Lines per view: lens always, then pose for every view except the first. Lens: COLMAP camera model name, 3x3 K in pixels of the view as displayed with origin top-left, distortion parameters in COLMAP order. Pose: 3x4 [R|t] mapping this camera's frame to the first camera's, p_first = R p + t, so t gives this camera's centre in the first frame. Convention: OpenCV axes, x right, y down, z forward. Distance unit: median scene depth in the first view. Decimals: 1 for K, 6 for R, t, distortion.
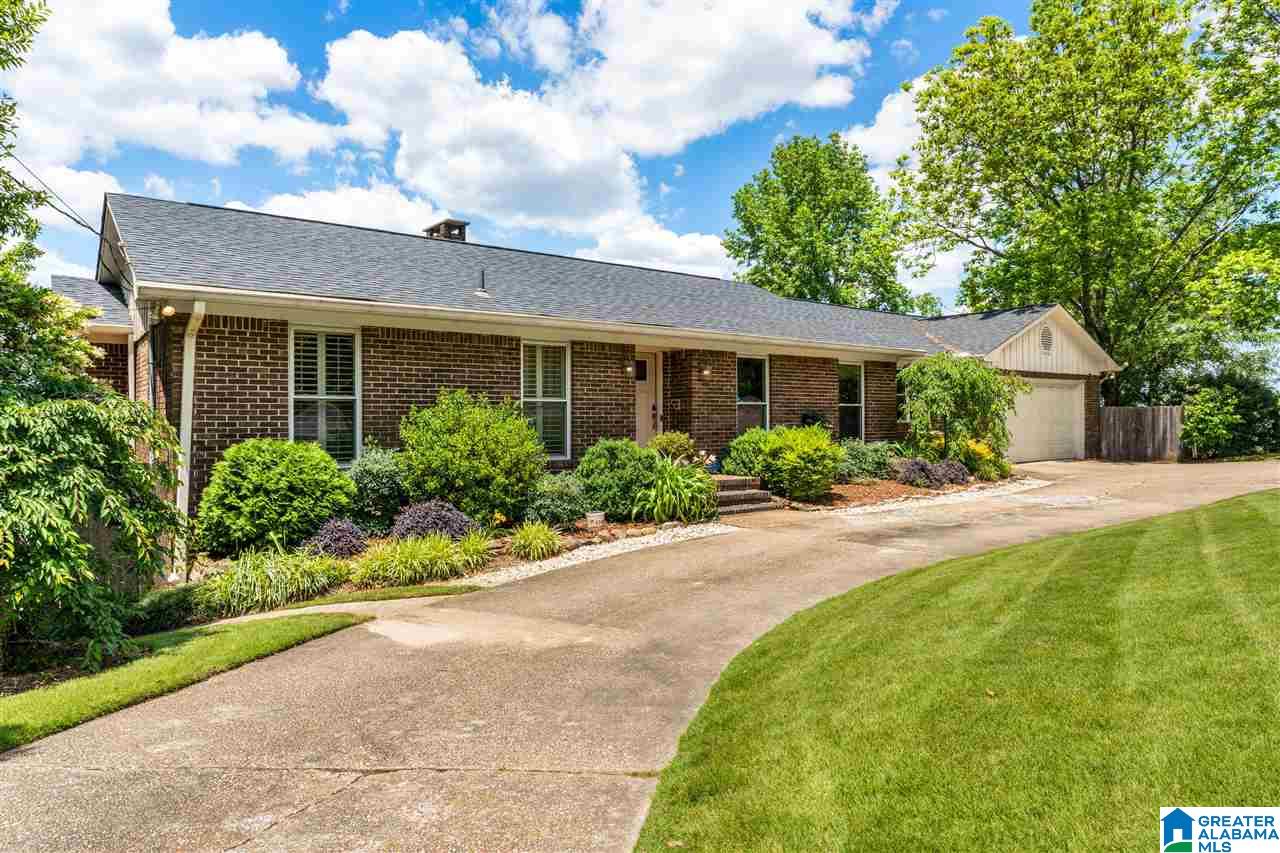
lens RADIAL K [[778.1, 0, 636.8], [0, 778.1, 417.8], [0, 0, 1]] dist [-0.002264, 0.000181]
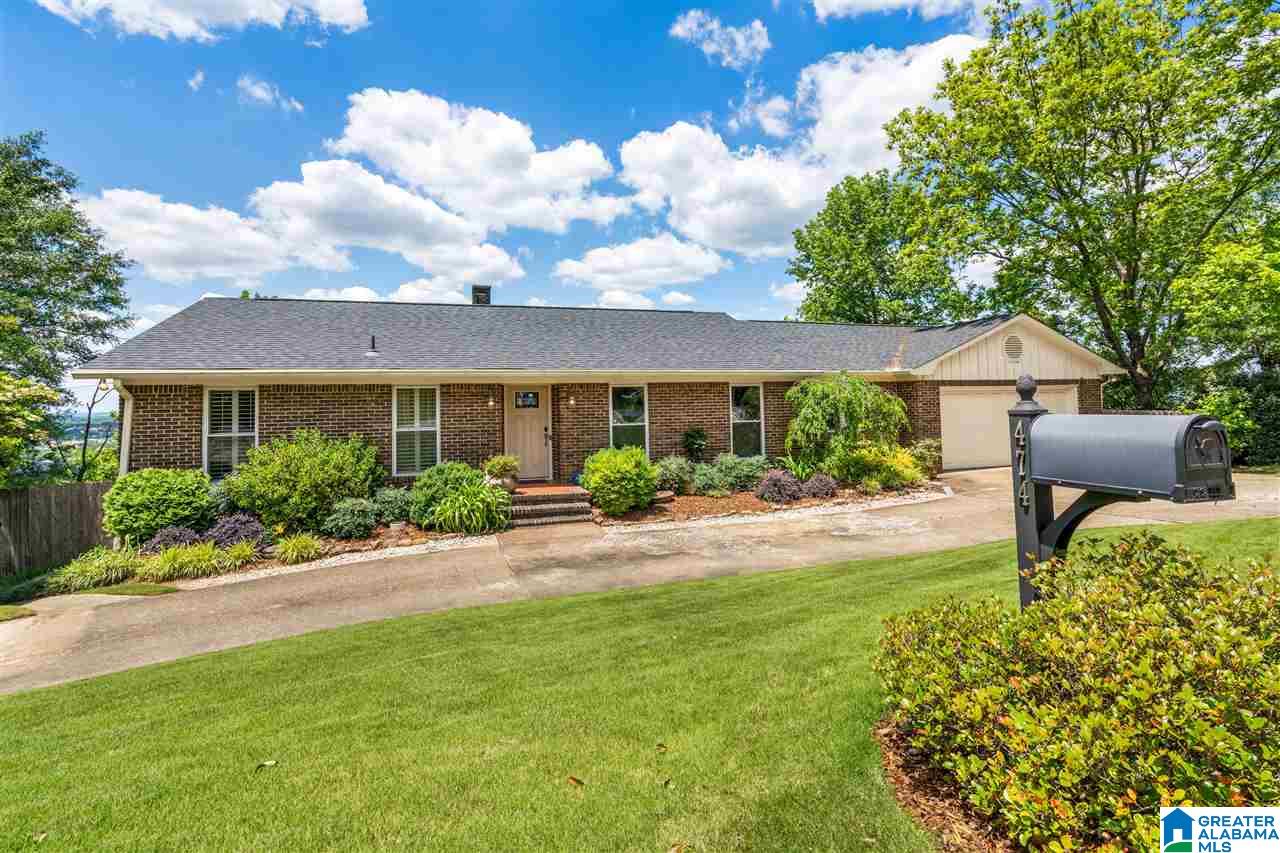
lens RADIAL K [[580.2, 0, 643.6], [0, 580.2, 392.3], [0, 0, 1]] dist [-0.010412, -0.000231]
pose [[0.938655, -0.017237, -0.344425, 0.564297], [0.013382, 0.999818, -0.013566, -0.065568], [0.344597, 0.008124, 0.938716, 0.196524]]
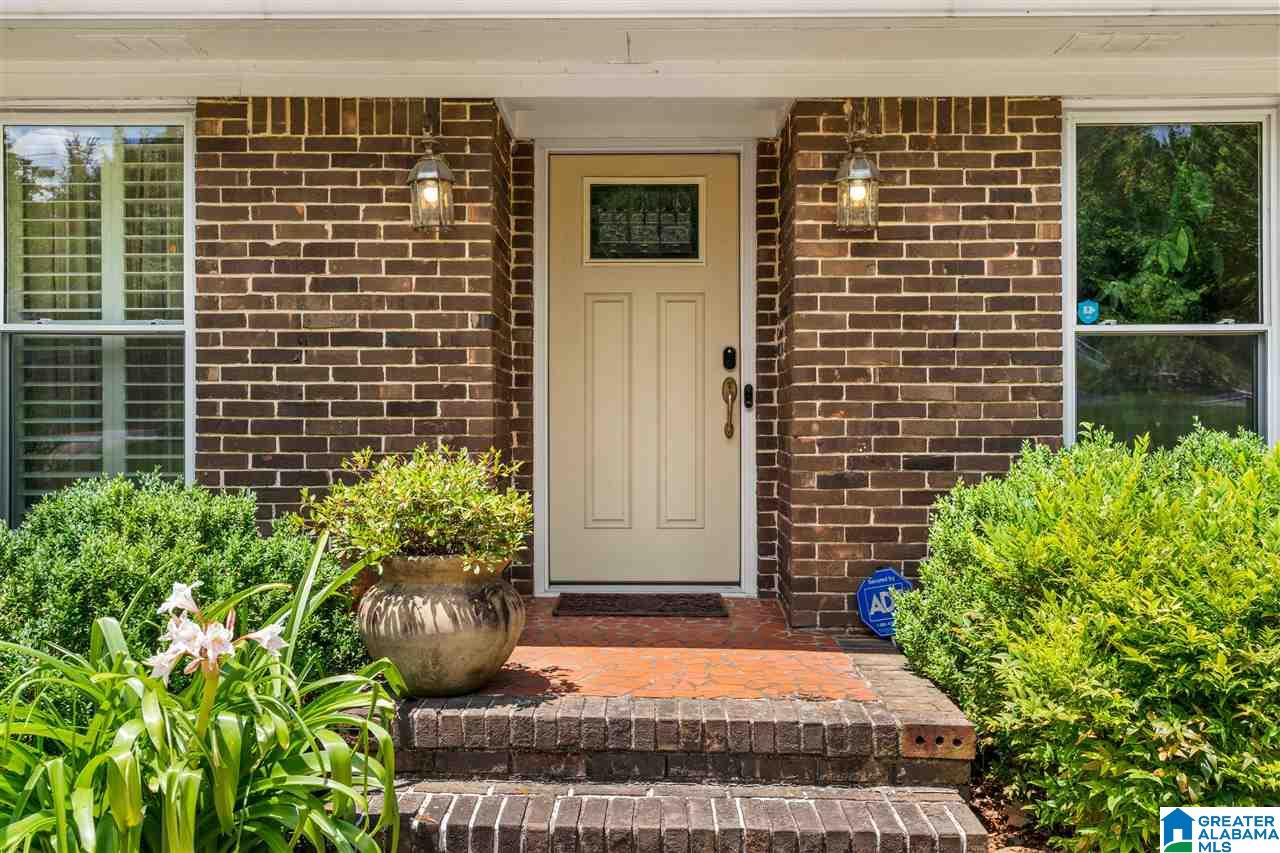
lens RADIAL K [[1108.8, 0, 640.1], [0, 1108.8, 418.7], [0, 0, 1]] dist [0.012500, 0.002903]
pose [[0.789426, 0.005682, -0.613819, 0.263516], [-0.000986, 0.999968, 0.007990, 0.005724], [0.613845, -0.005702, 0.789406, 0.776203]]
